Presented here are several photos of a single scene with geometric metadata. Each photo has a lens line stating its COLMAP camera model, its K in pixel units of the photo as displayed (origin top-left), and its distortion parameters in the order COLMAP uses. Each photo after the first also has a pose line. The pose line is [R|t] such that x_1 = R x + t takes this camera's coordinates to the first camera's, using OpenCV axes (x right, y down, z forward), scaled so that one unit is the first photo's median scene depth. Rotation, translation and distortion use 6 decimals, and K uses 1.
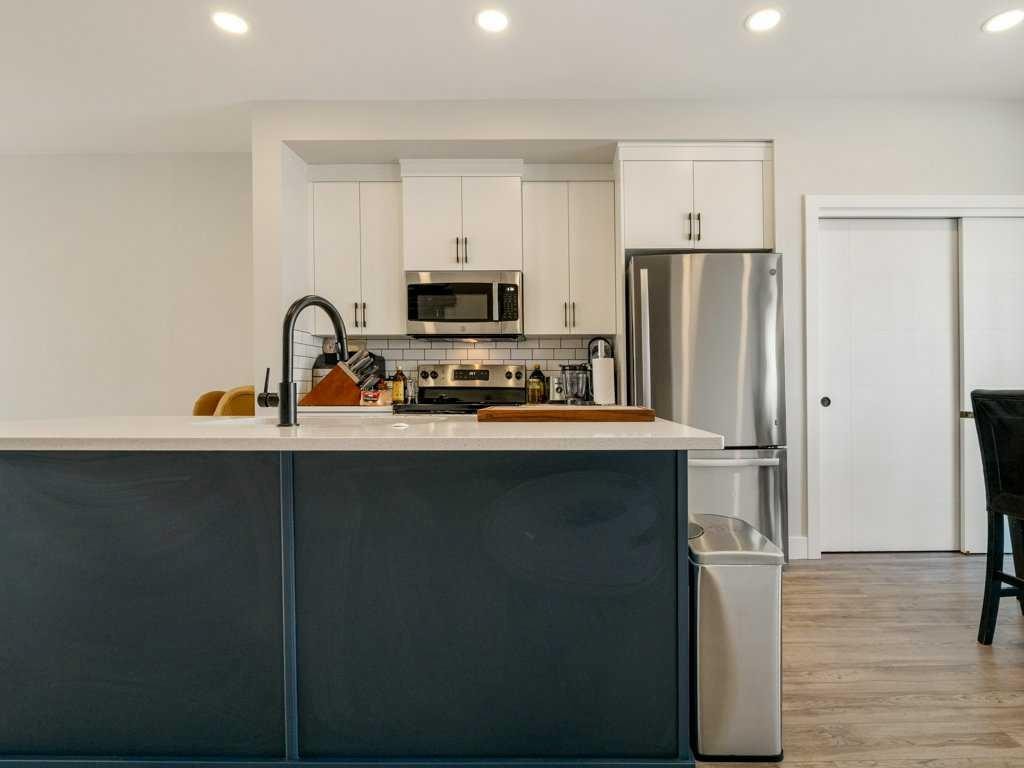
lens RADIAL K [[541.0, 0, 527.3], [0, 541.0, 390.6], [0, 0, 1]] dist [-0.006601, -0.003658]
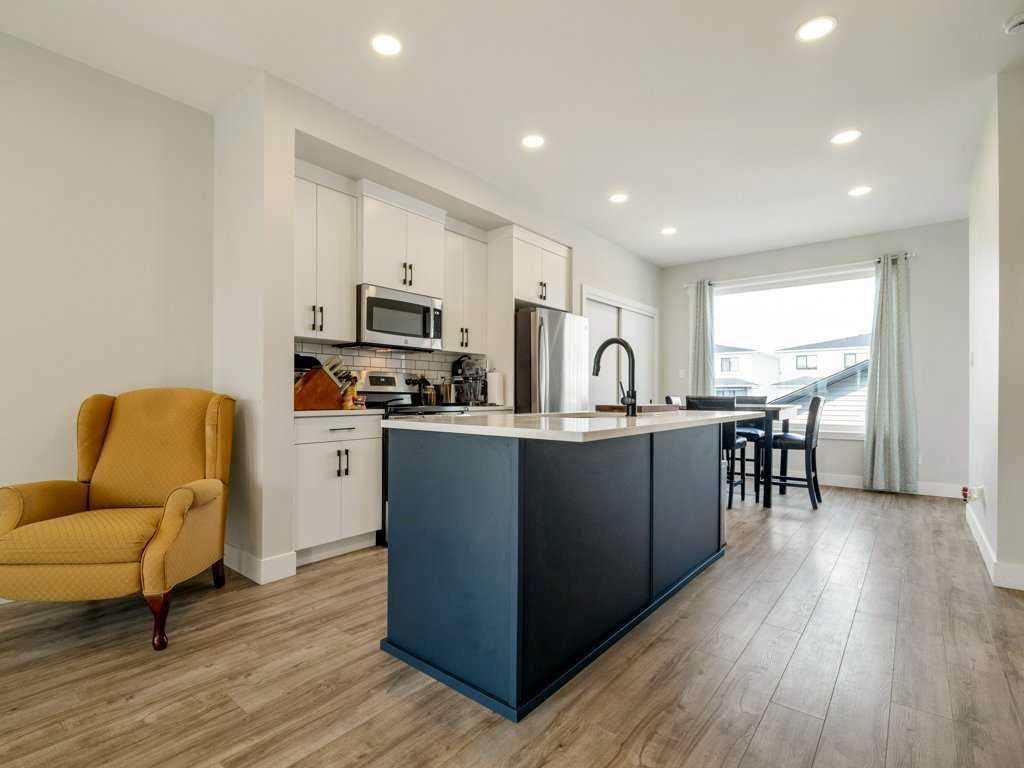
lens RADIAL K [[496.5, 0, 506.6], [0, 496.5, 393.9], [0, 0, 1]] dist [-0.008939, -0.001340]
pose [[0.641336, 0.007955, 0.767219, -0.857512], [-0.007523, 0.999963, -0.004081, 0.000338], [-0.767223, -0.003154, 0.641372, 0.160757]]
